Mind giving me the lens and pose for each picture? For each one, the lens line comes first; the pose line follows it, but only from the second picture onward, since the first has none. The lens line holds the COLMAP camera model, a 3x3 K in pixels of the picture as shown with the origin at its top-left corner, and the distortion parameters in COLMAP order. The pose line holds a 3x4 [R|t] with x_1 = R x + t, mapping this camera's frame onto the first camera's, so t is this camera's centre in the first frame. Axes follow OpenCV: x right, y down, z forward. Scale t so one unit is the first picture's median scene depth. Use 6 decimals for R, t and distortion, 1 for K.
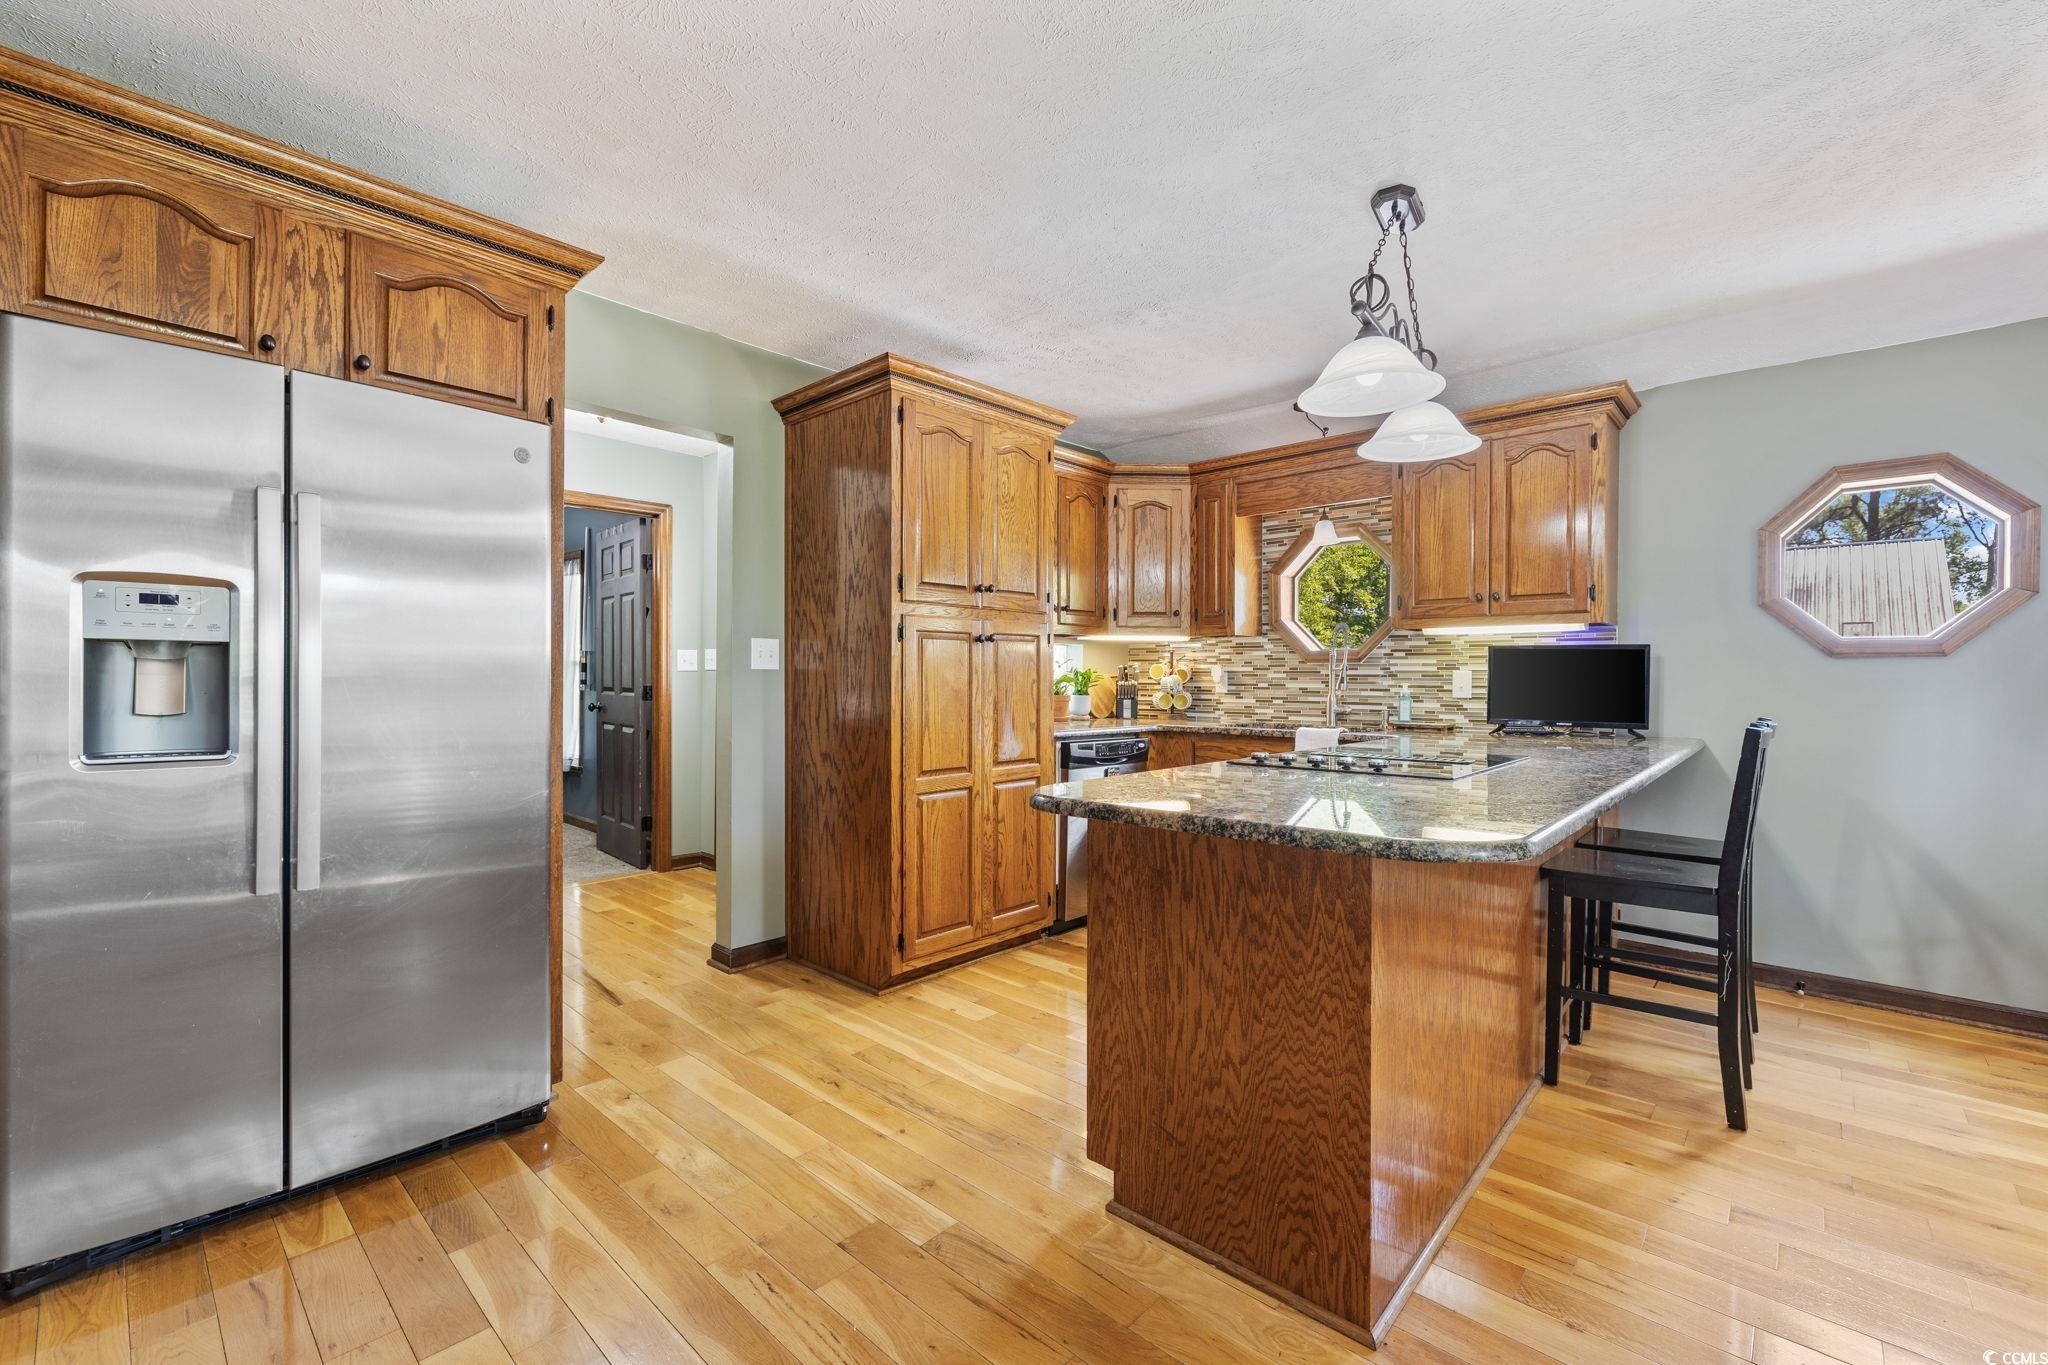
lens RADIAL K [[864.2, 0, 1011.6], [0, 864.2, 678.6], [0, 0, 1]] dist [0.001092, 0.000297]
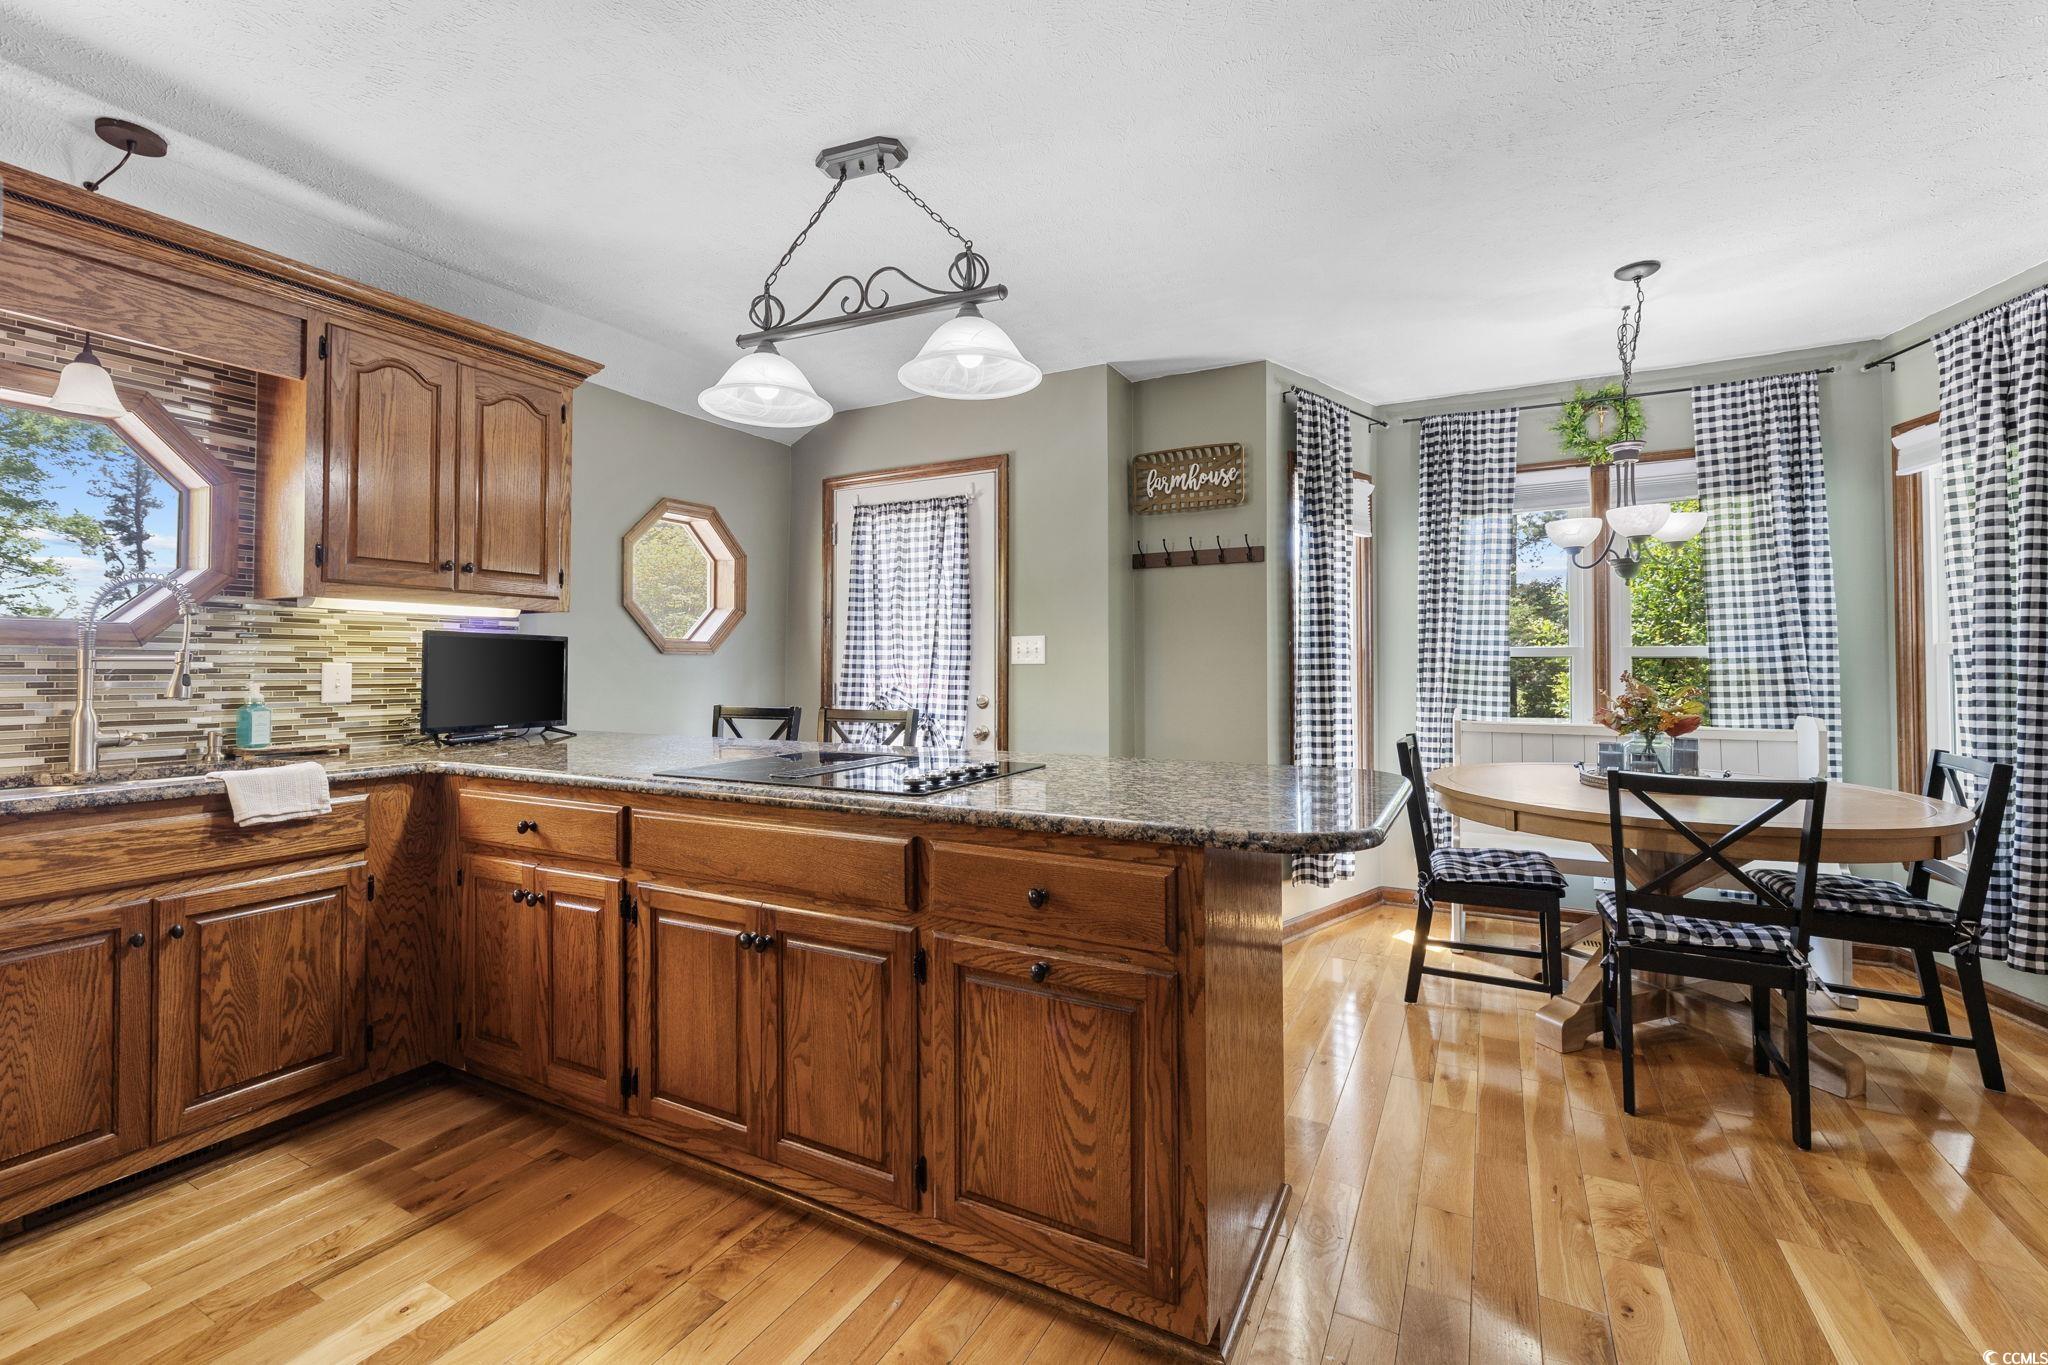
lens RADIAL K [[875.8, 0, 1006.8], [0, 875.8, 652.6], [0, 0, 1]] dist [0.001201, 0.000333]
pose [[-0.246774, 0.012655, 0.968990, -0.360949], [0.001747, 0.999919, -0.012614, -0.009642], [-0.969071, -0.001420, -0.246776, 0.824868]]
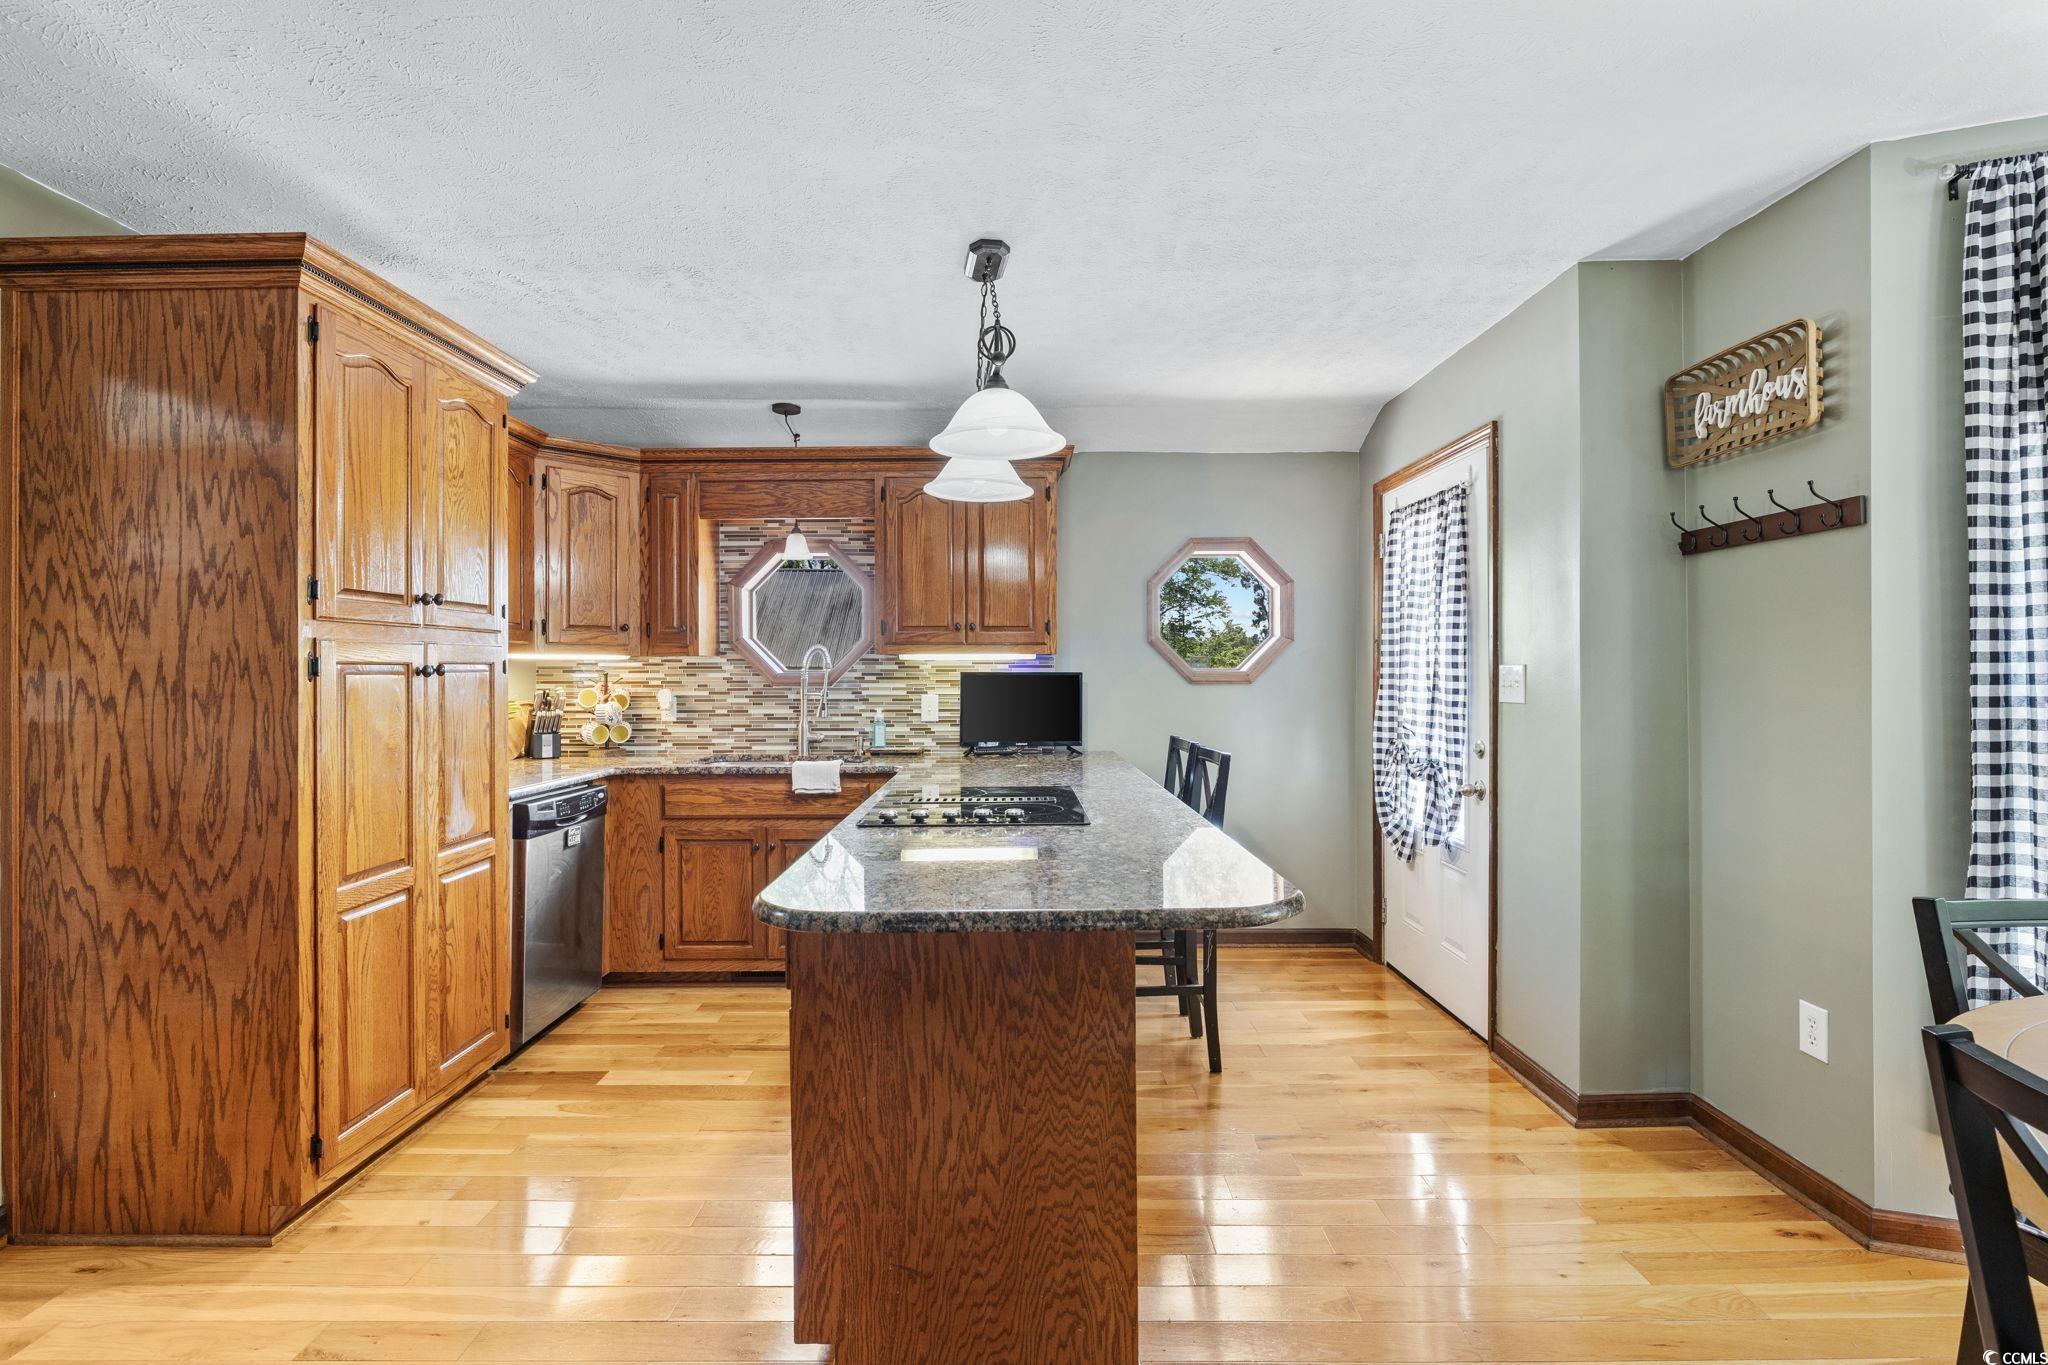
lens RADIAL K [[960.5, 0, 1013.5], [0, 960.5, 665.2], [0, 0, 1]] dist [-0.005851, 0.000753]
pose [[0.734522, -0.001190, 0.678583, -0.225992], [0.008110, 0.999942, -0.007025, -0.044627], [-0.678536, 0.010664, 0.734490, 0.118740]]
